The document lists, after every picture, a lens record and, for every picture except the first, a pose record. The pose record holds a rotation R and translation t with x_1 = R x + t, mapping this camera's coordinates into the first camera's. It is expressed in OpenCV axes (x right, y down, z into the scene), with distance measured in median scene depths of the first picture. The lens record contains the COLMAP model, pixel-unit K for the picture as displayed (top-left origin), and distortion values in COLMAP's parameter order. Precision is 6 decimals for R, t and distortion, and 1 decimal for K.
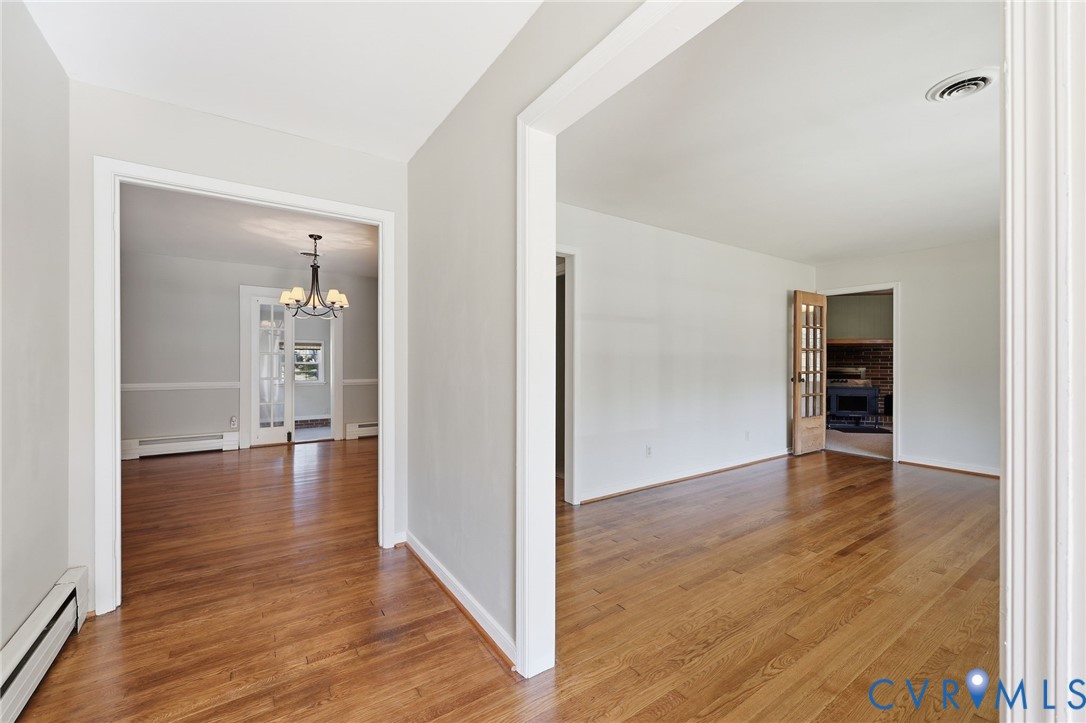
lens RADIAL K [[441.7, 0, 542.5], [0, 441.7, 360.7], [0, 0, 1]] dist [-0.001600, -0.000046]
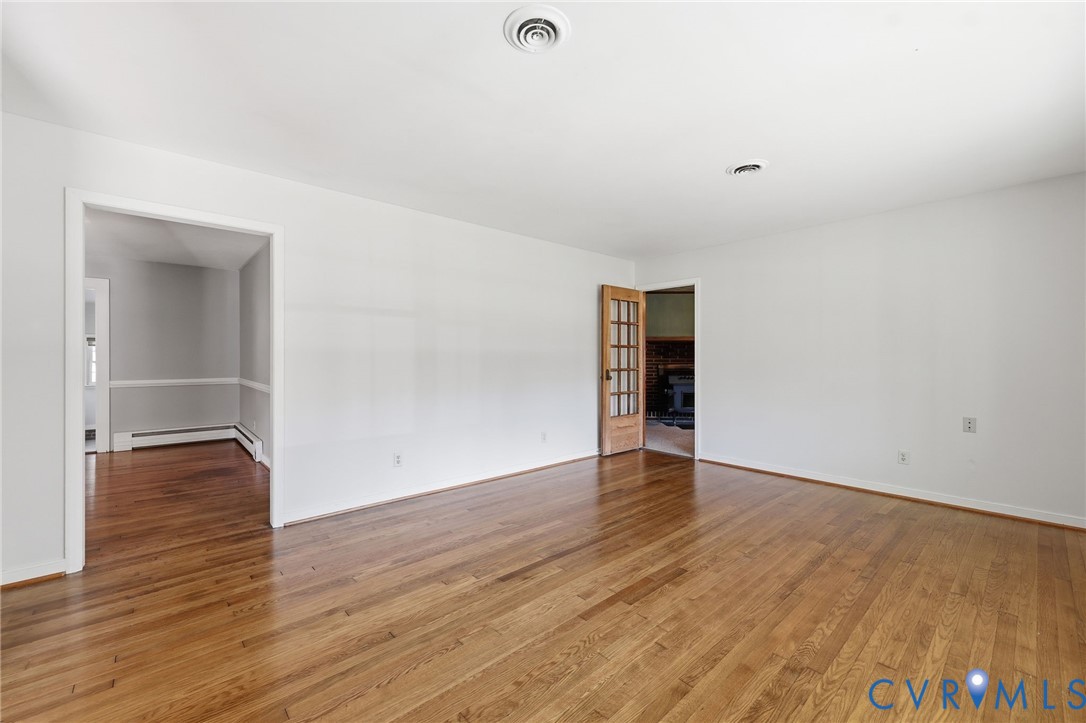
lens RADIAL K [[441.7, 0, 543.8], [0, 441.7, 360.0], [0, 0, 1]] dist [-0.001600, -0.000046]
pose [[0.990764, -0.002239, 0.135578, 0.321861], [0.001897, 0.999995, 0.002651, 0.002071], [-0.135583, -0.002369, 0.990763, 0.063523]]
